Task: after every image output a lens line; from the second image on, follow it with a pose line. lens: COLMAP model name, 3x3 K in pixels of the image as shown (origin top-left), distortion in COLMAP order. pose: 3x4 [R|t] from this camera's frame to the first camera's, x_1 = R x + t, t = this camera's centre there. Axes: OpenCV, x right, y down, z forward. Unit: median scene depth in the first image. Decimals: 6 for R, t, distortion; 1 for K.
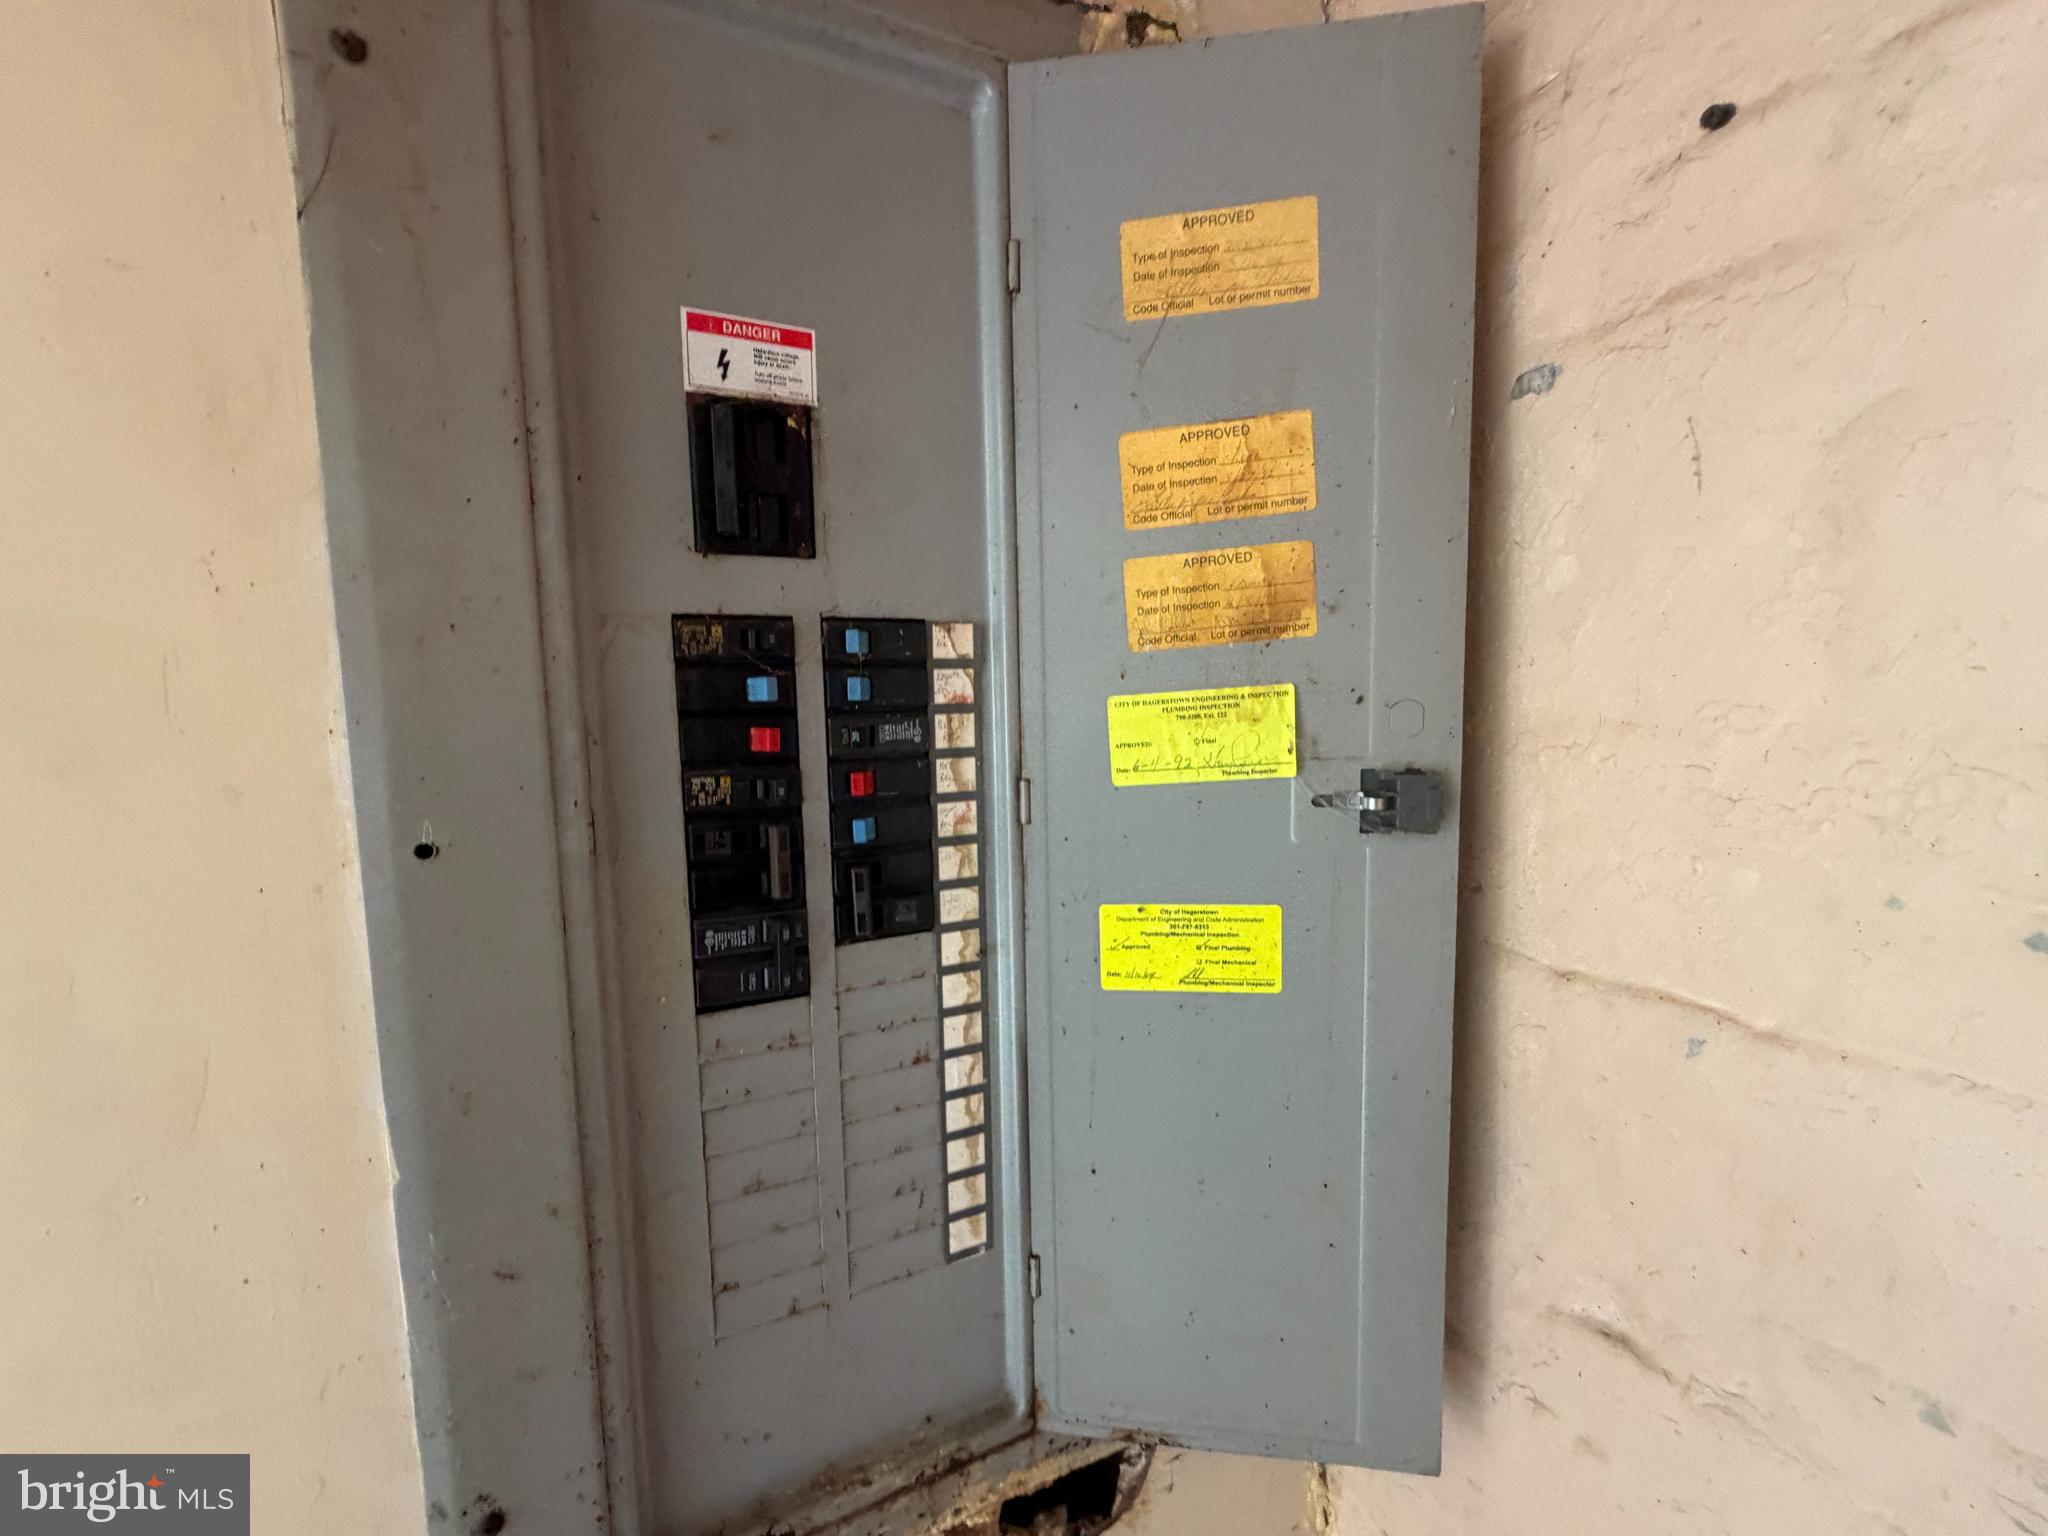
lens RADIAL K [[810.2, 0, 1022.9], [0, 810.2, 771.3], [0, 0, 1]] dist [0.002740, 0.000180]
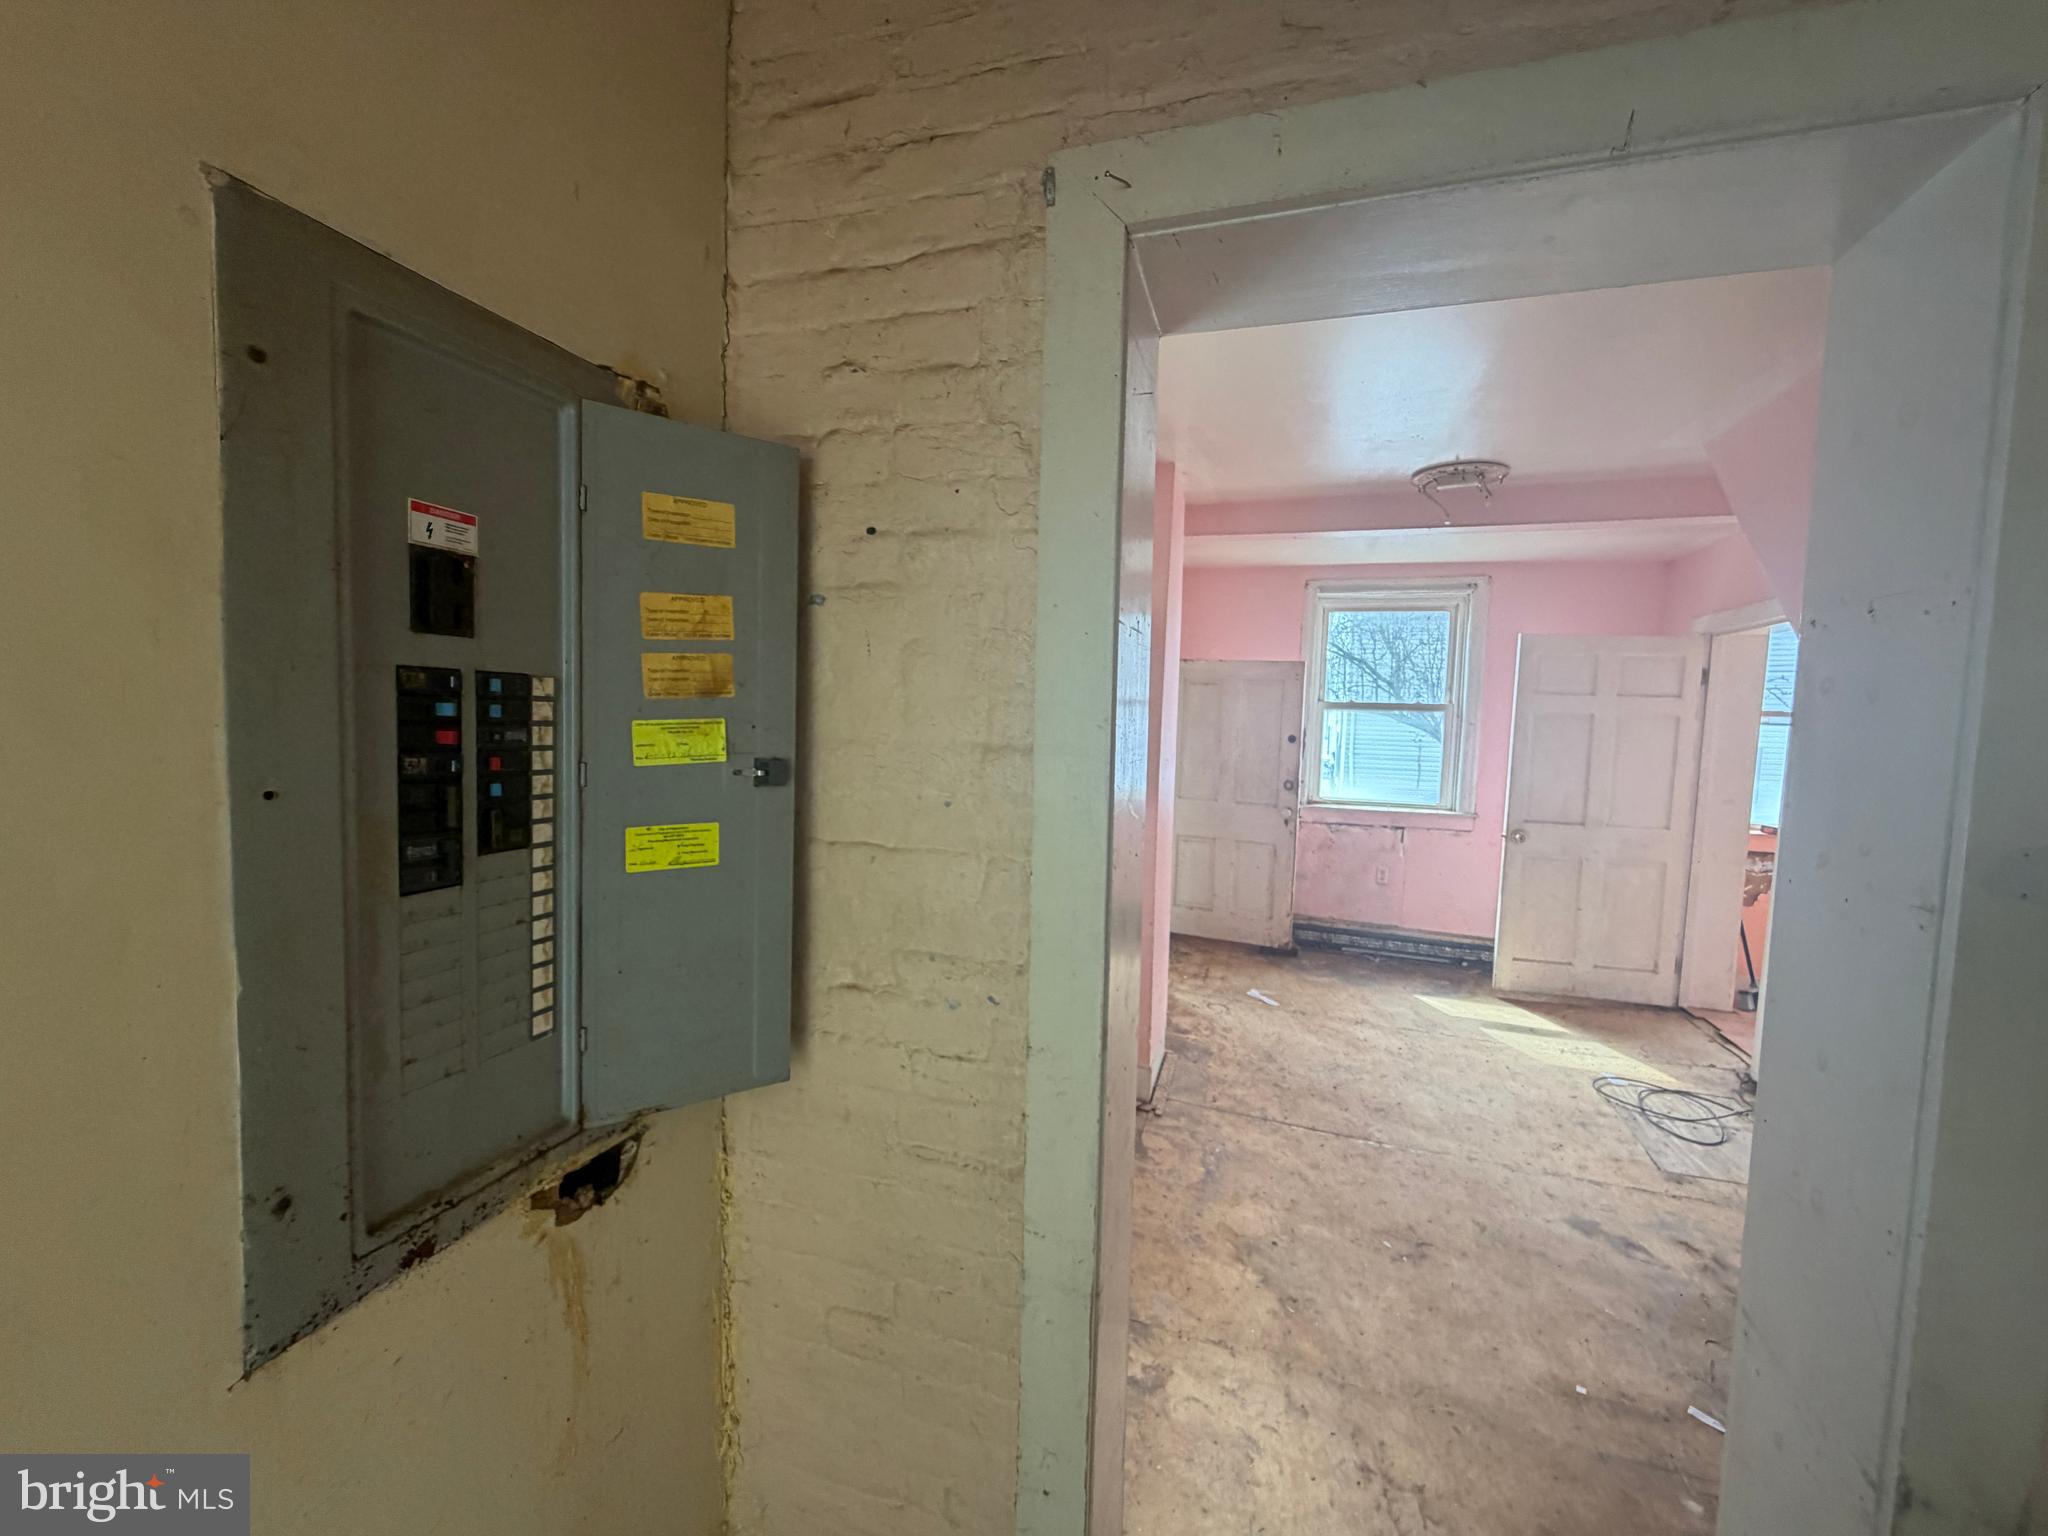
lens RADIAL K [[810.2, 0, 1022.9], [0, 810.2, 771.3], [0, 0, 1]] dist [0.002740, 0.000180]
pose [[0.684027, -0.003758, 0.729447, -0.698338], [0.020106, 0.999704, -0.013704, 0.079048], [-0.729180, 0.024040, 0.683900, -1.061145]]
